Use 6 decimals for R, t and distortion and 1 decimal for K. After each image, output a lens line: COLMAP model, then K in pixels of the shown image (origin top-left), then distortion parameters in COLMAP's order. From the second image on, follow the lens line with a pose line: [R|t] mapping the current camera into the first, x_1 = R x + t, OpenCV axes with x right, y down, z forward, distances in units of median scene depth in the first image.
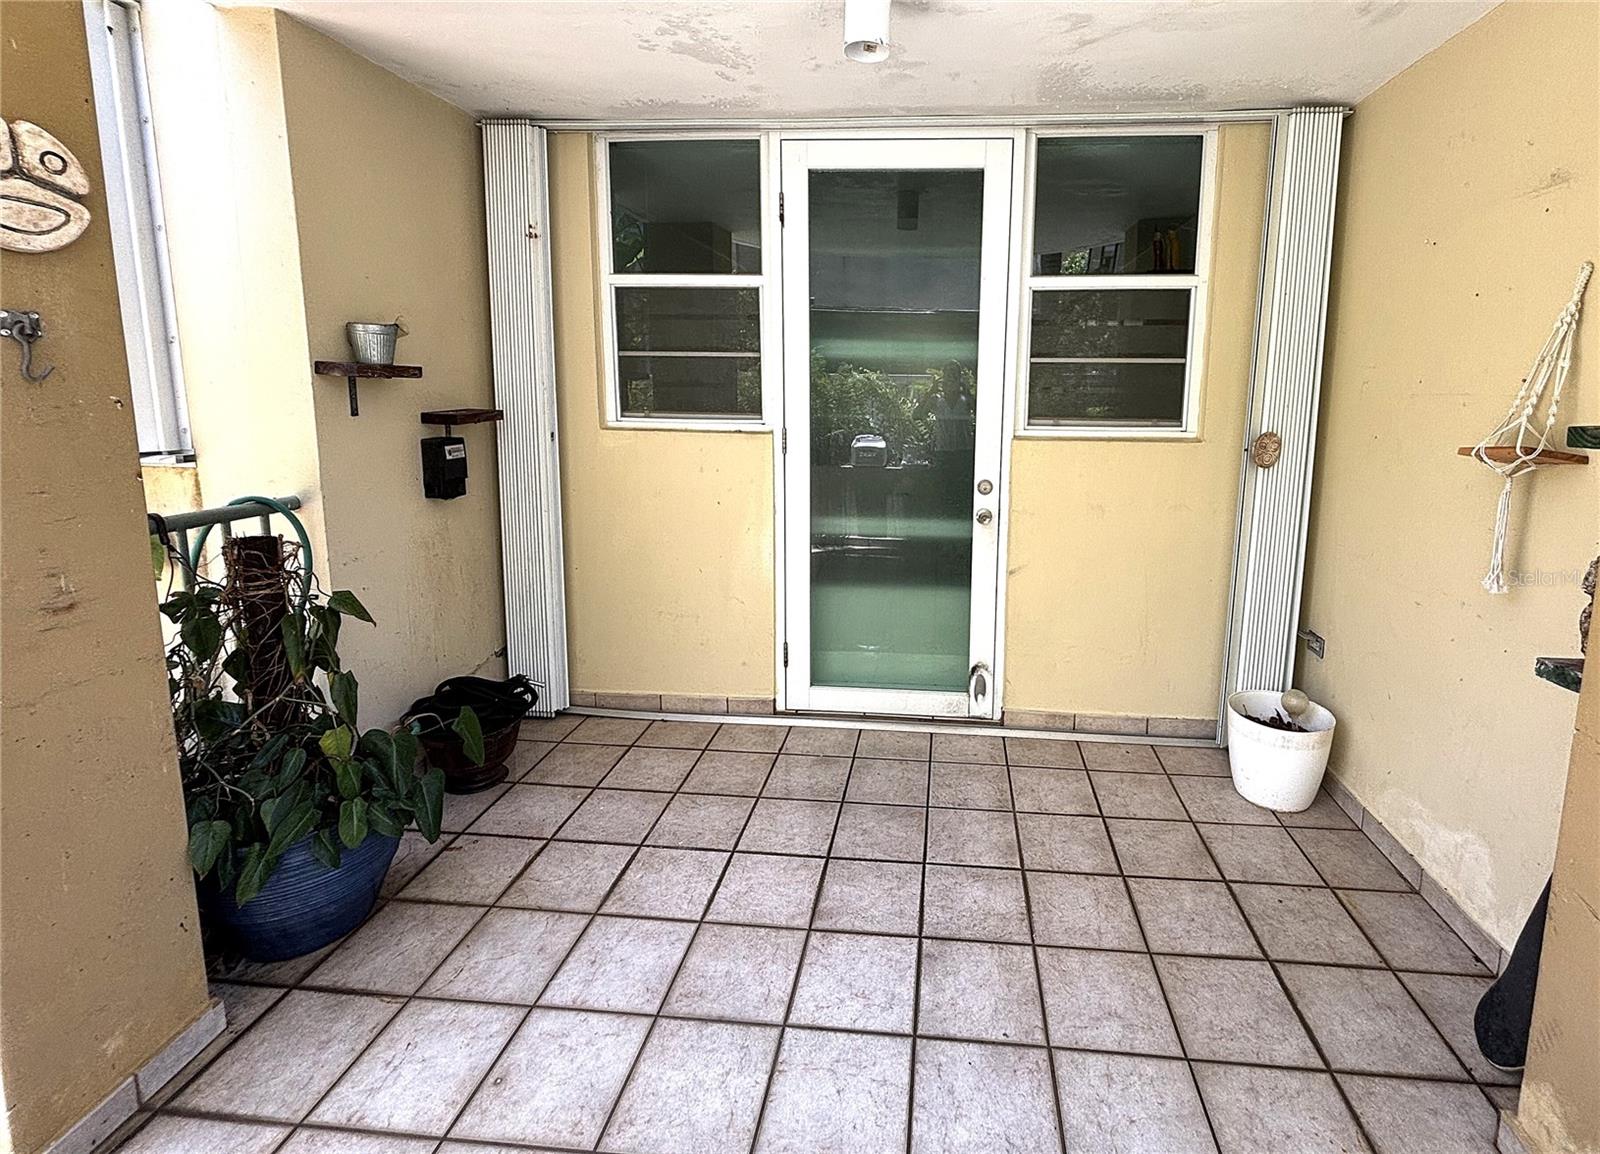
lens RADIAL K [[726.3, 0, 897.0], [0, 726.3, 485.9], [0, 0, 1]] dist [0.005368, 0.001939]
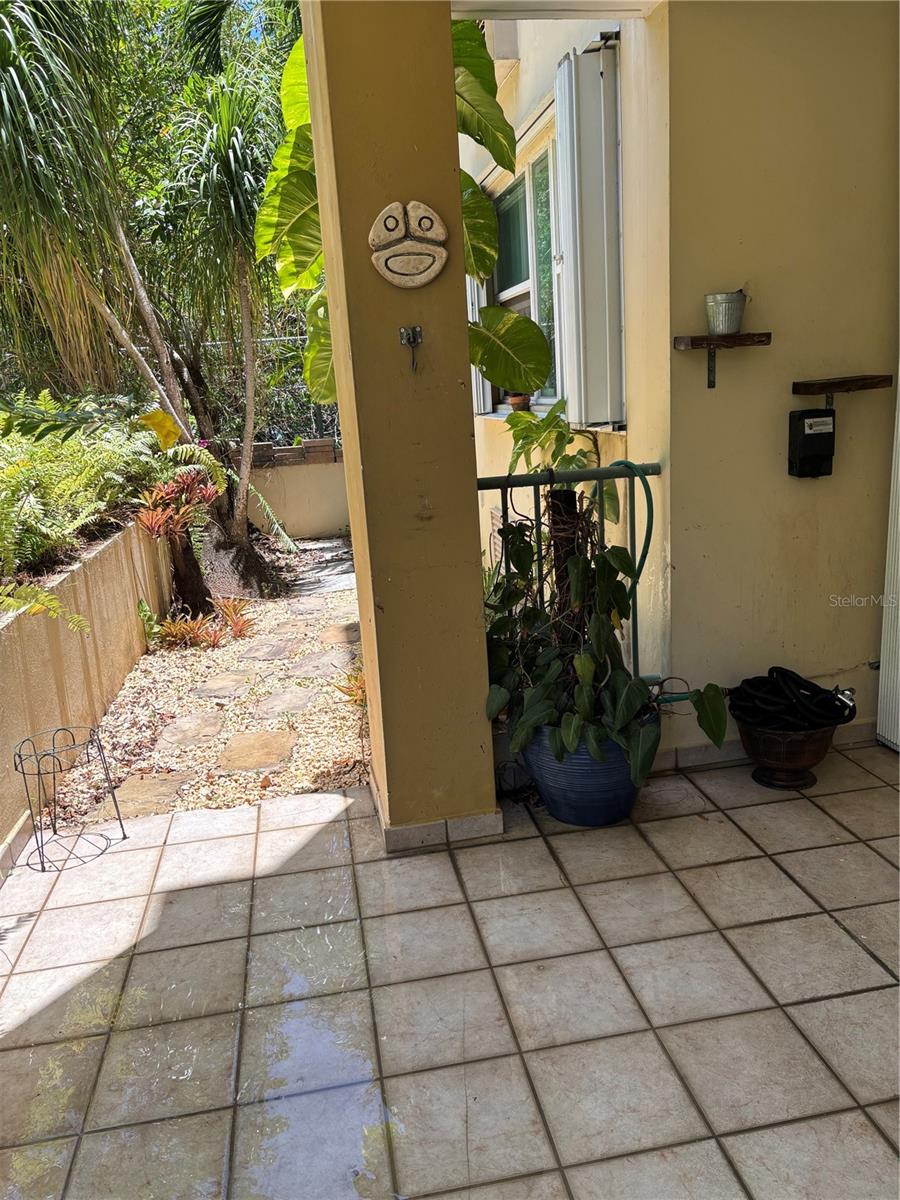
lens RADIAL K [[898.4, 0, 448.6], [0, 898.4, 605.6], [0, 0, 1]] dist [0.067001, -0.067750]
pose [[0.253724, 0.202911, -0.945755, 0.606395], [-0.069284, 0.979051, 0.191467, -0.019382], [0.964792, 0.016946, 0.262467, 0.422220]]
